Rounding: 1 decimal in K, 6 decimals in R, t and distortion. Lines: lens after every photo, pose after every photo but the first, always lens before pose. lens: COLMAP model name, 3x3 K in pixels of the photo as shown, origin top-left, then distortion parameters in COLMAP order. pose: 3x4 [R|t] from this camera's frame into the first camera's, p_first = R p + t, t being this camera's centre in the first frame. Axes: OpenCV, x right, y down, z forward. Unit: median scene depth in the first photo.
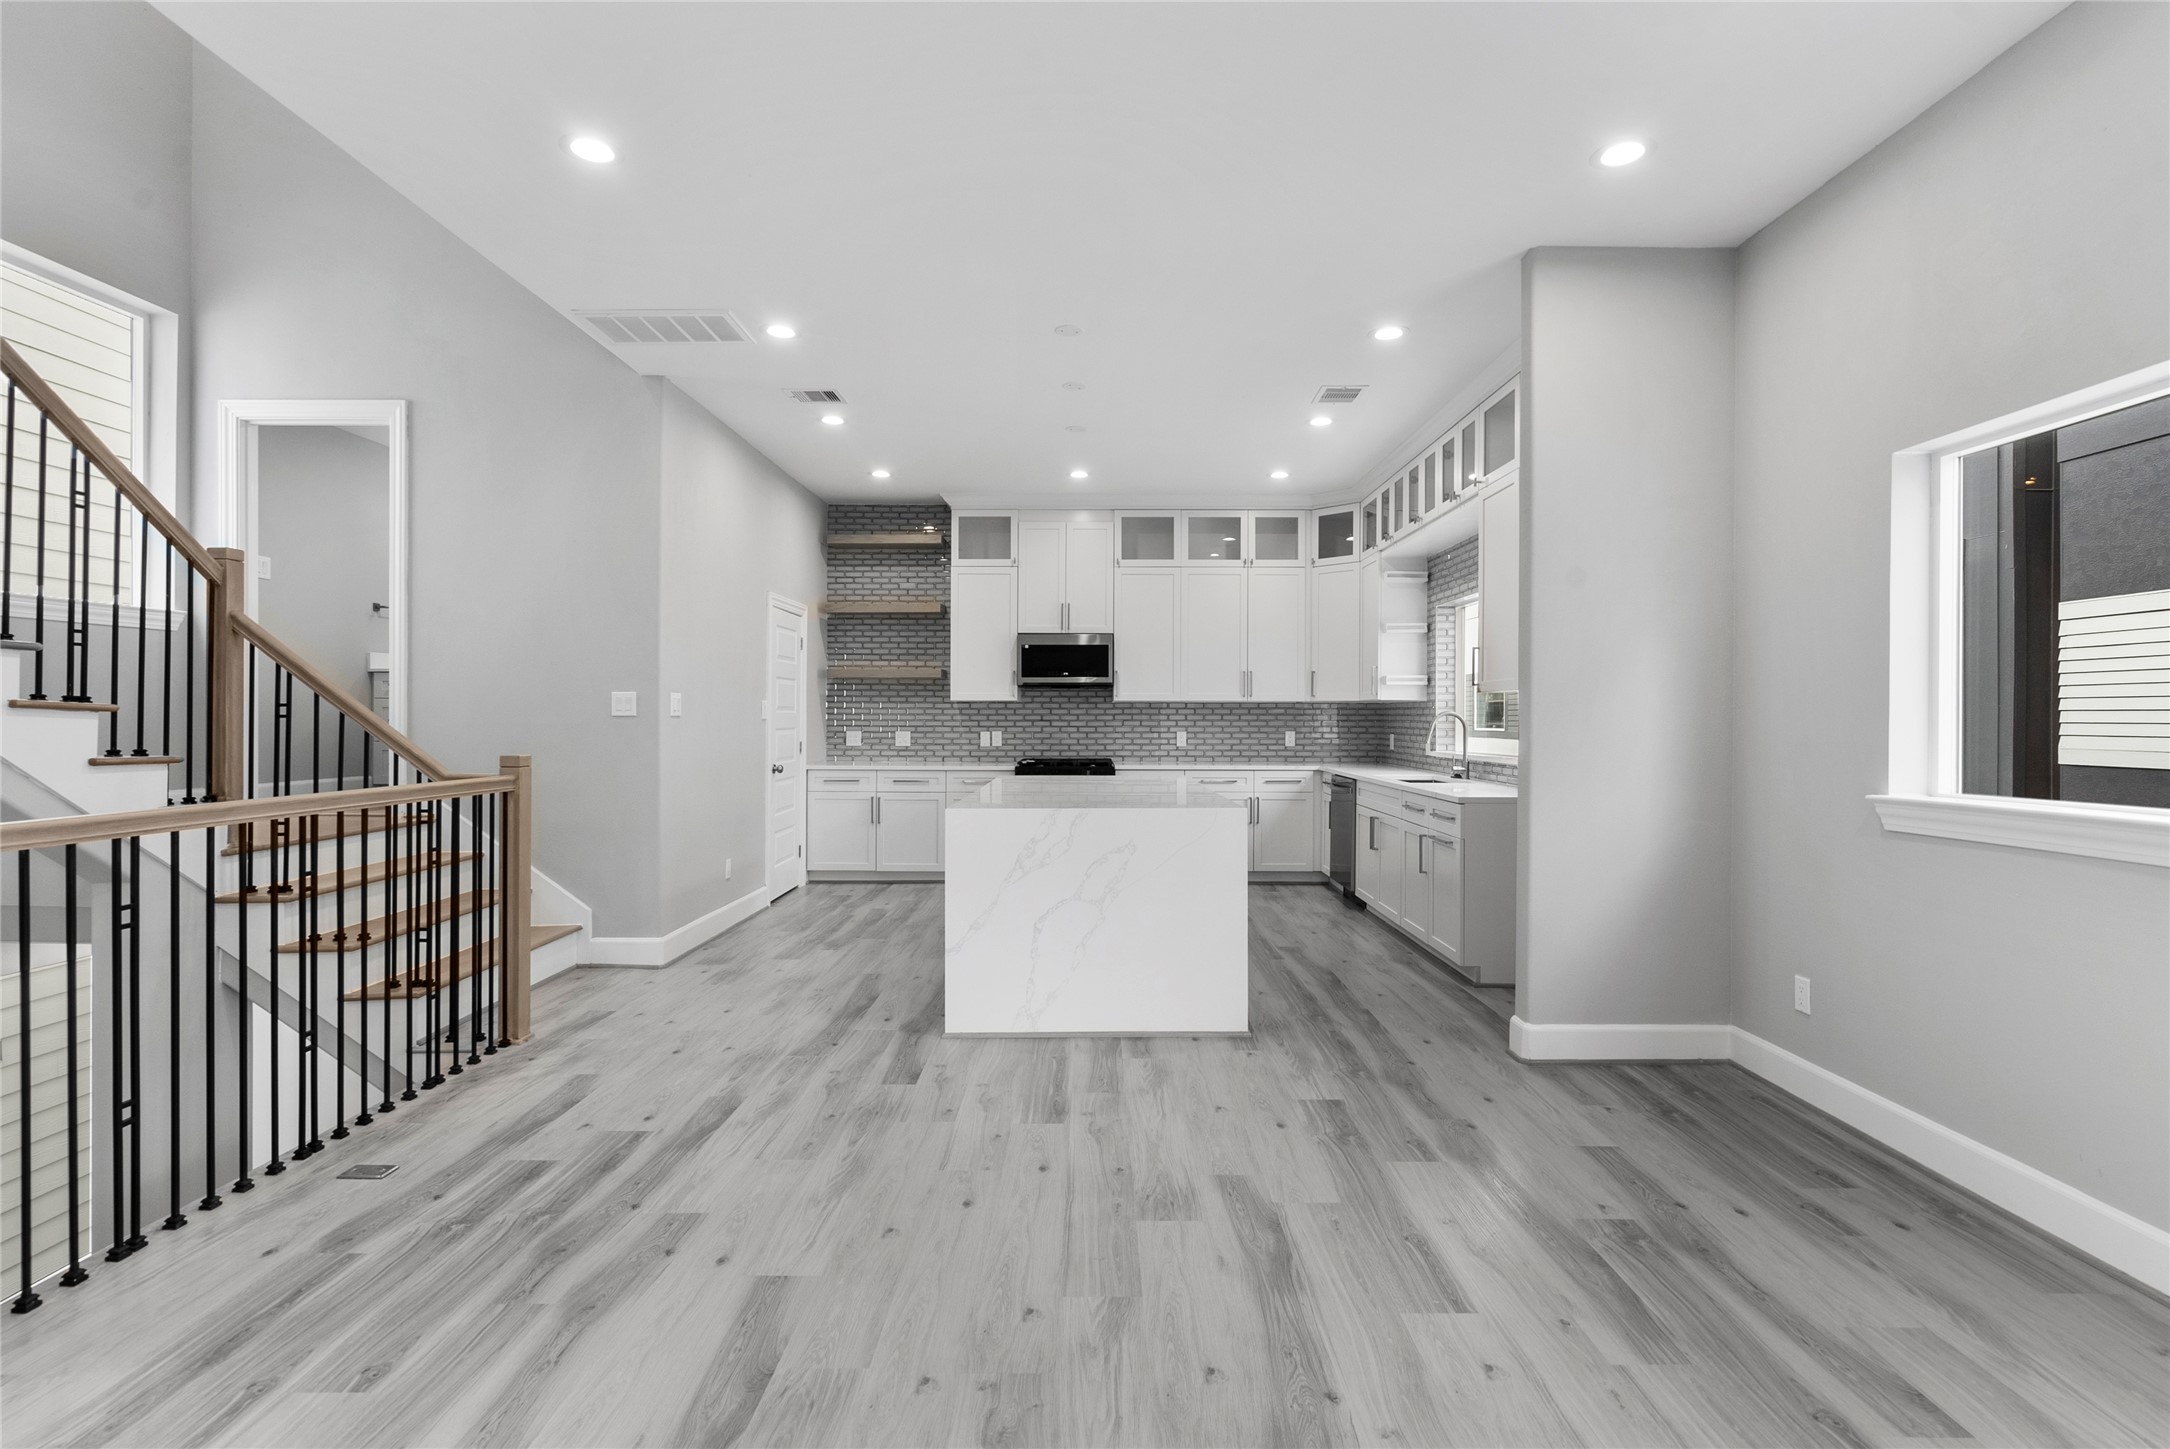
lens RADIAL K [[985.1, 0, 1084.2], [0, 985.1, 721.3], [0, 0, 1]] dist [-0.006212, 0.003189]
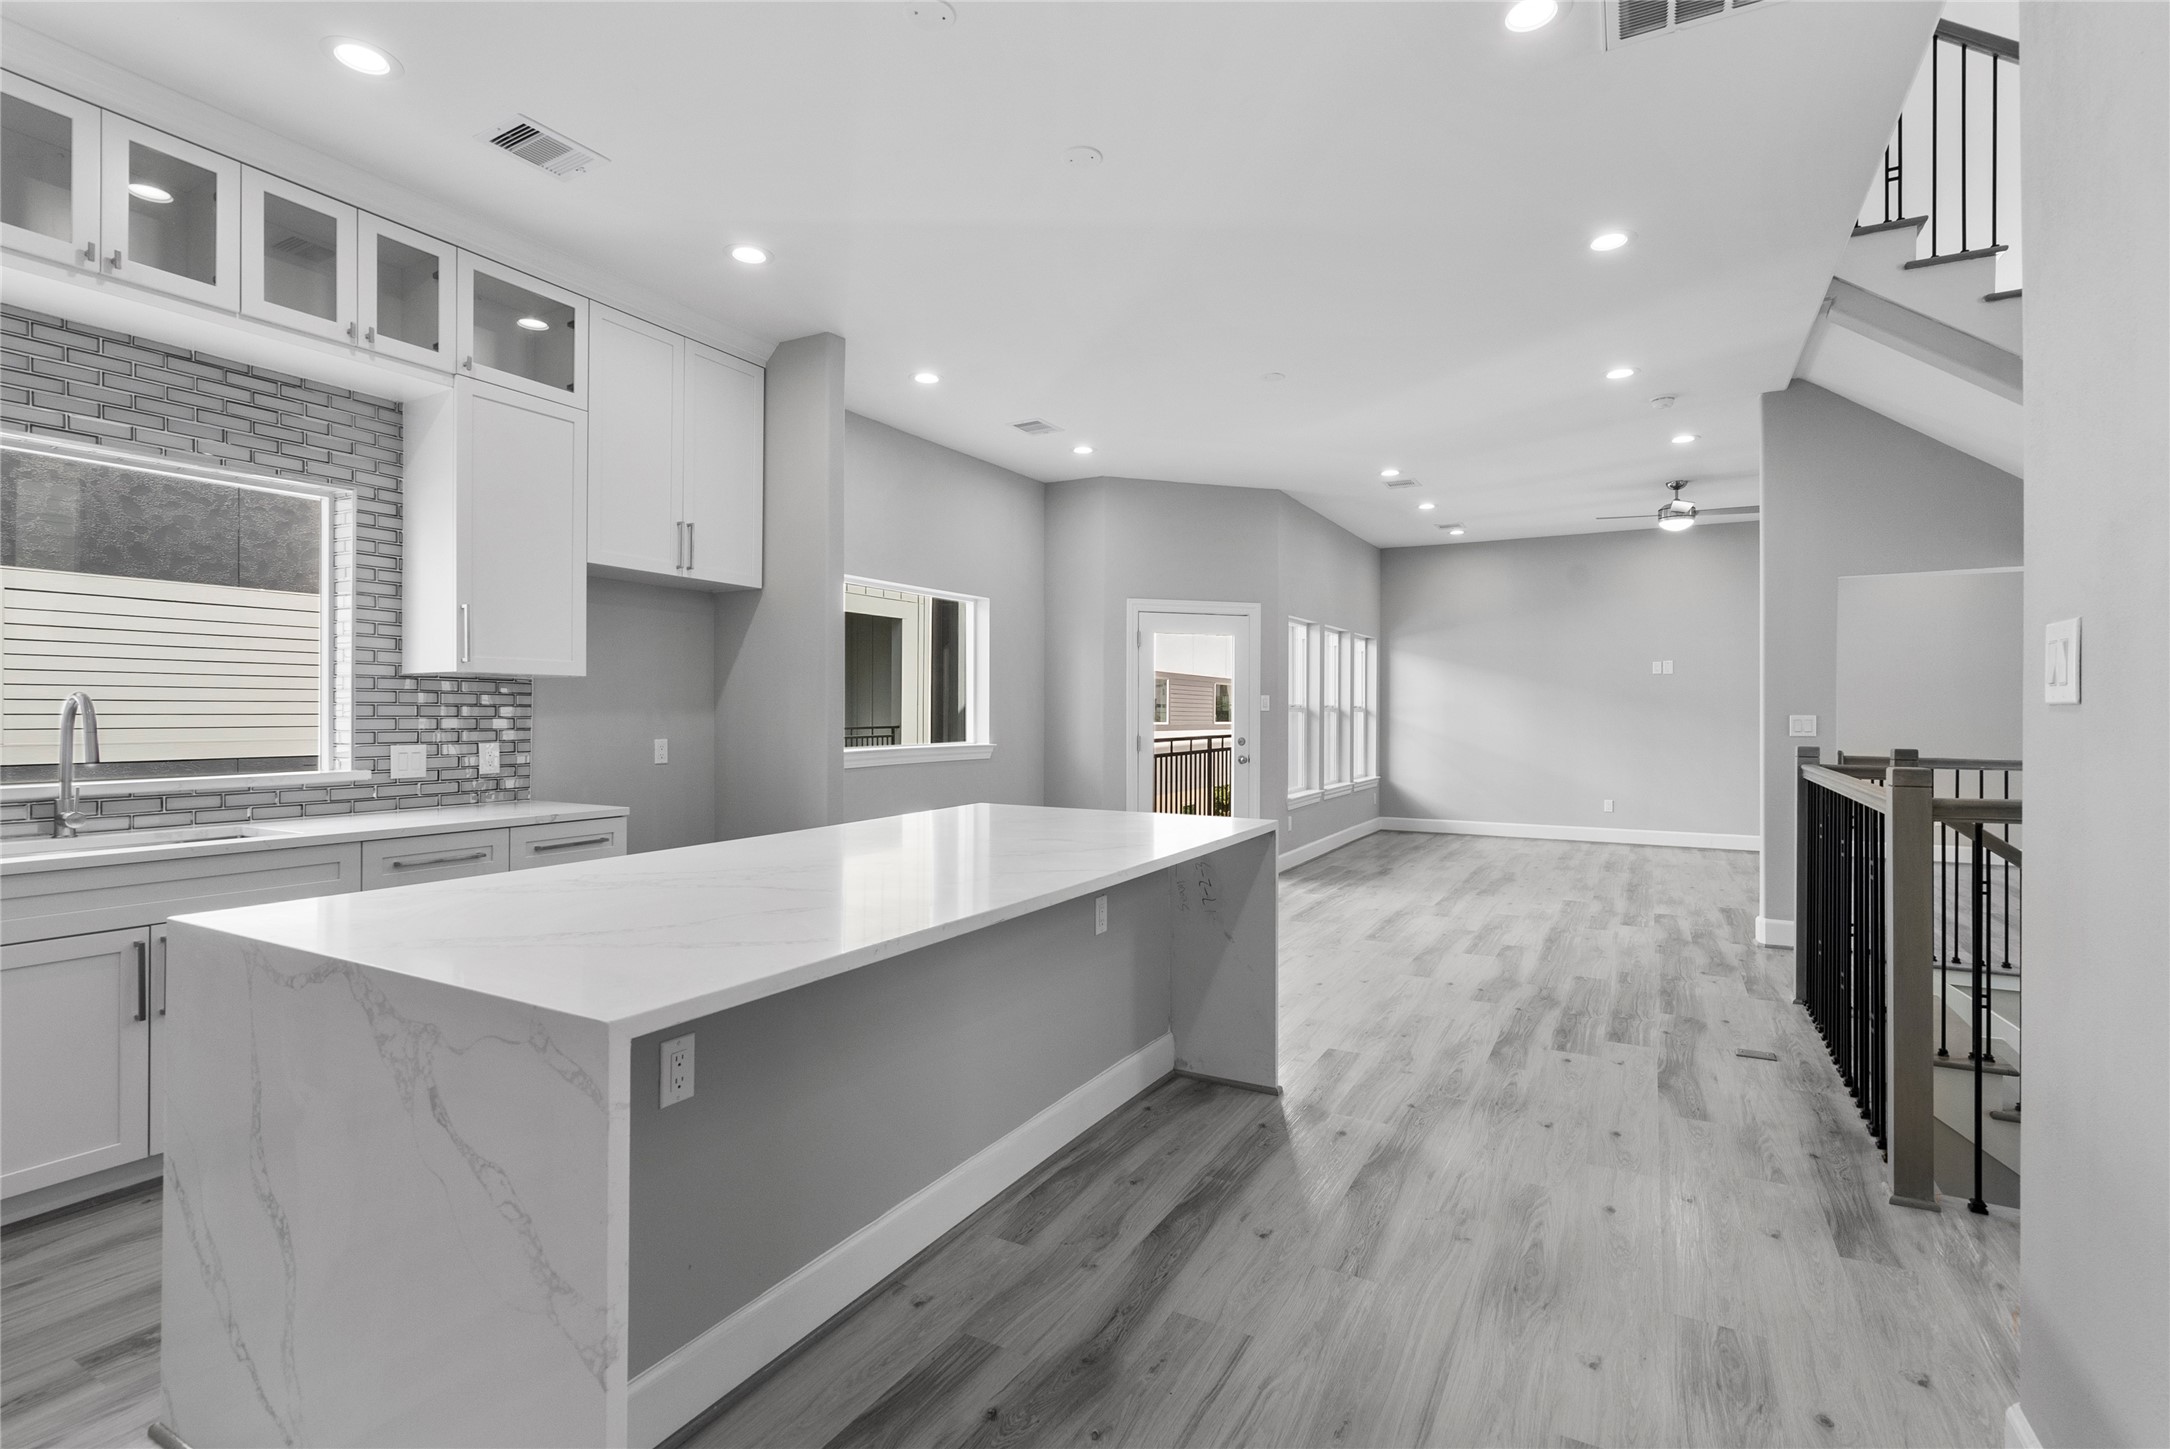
lens RADIAL K [[985.1, 0, 1082.5], [0, 985.1, 713.6], [0, 0, 1]] dist [-0.006212, 0.003189]
pose [[-0.869096, -0.002169, 0.494639, -0.475768], [-0.002053, 0.999998, 0.000778, -0.003595], [-0.494639, -0.000340, -0.869098, 2.096601]]
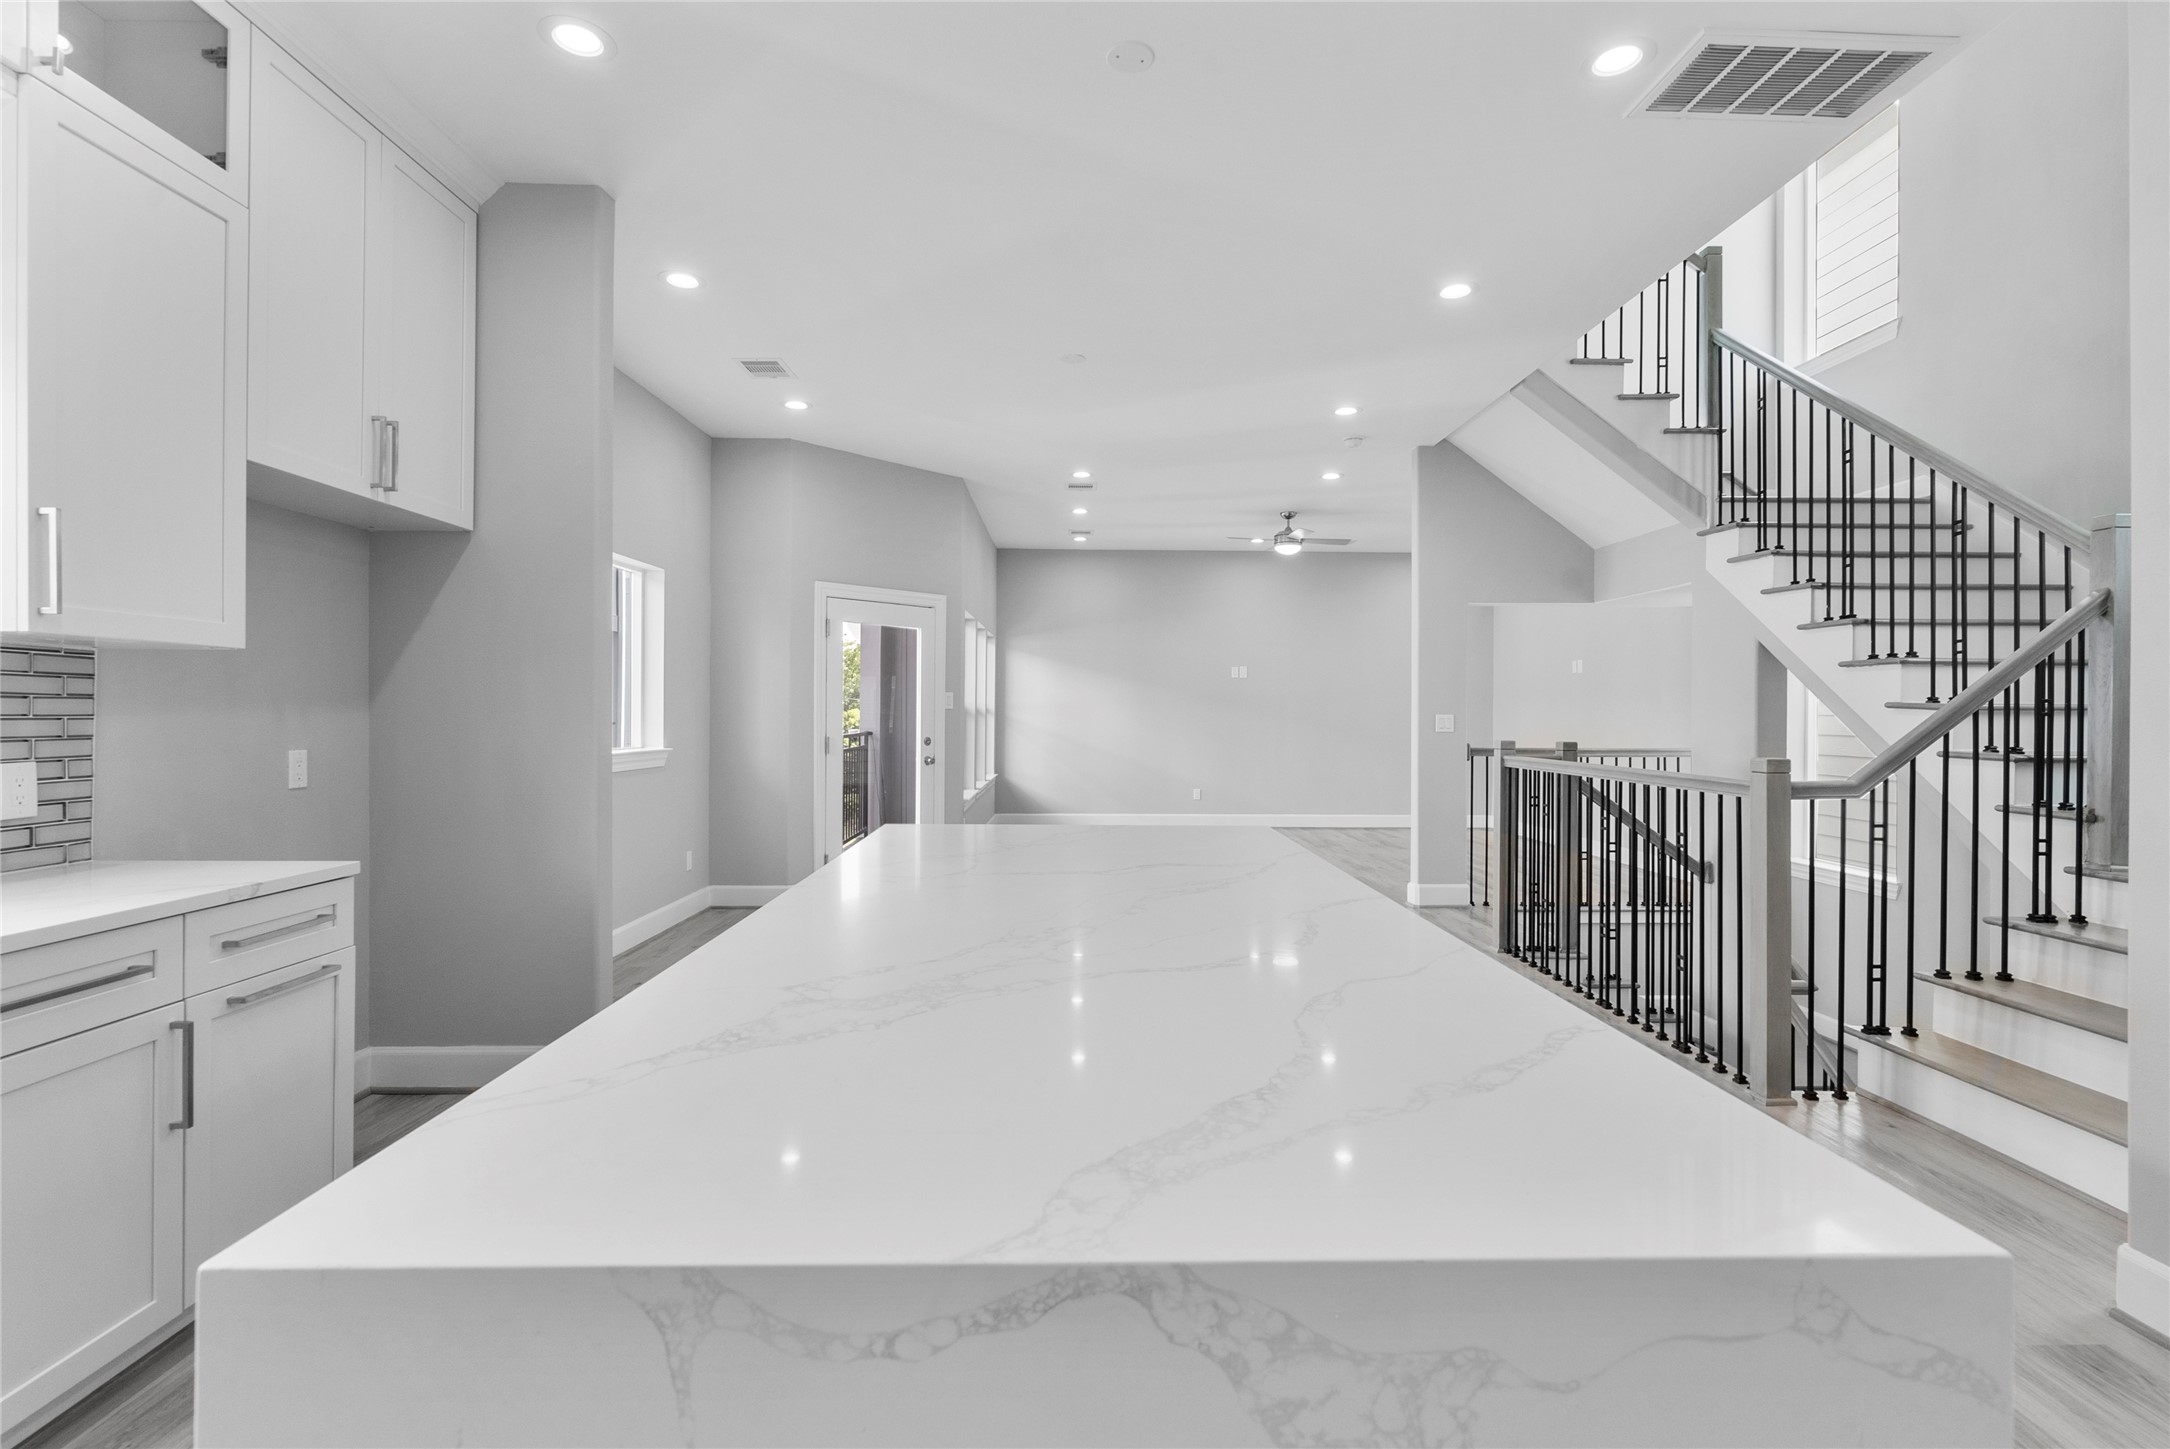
lens RADIAL K [[985.1, 0, 1085.4], [0, 985.1, 713.2], [0, 0, 1]] dist [-0.006212, 0.003189]
pose [[-0.999975, -0.005619, -0.004377, 0.005141], [-0.005626, 0.999983, 0.001496, -0.003978], [0.004369, 0.001520, -0.999989, 2.078249]]
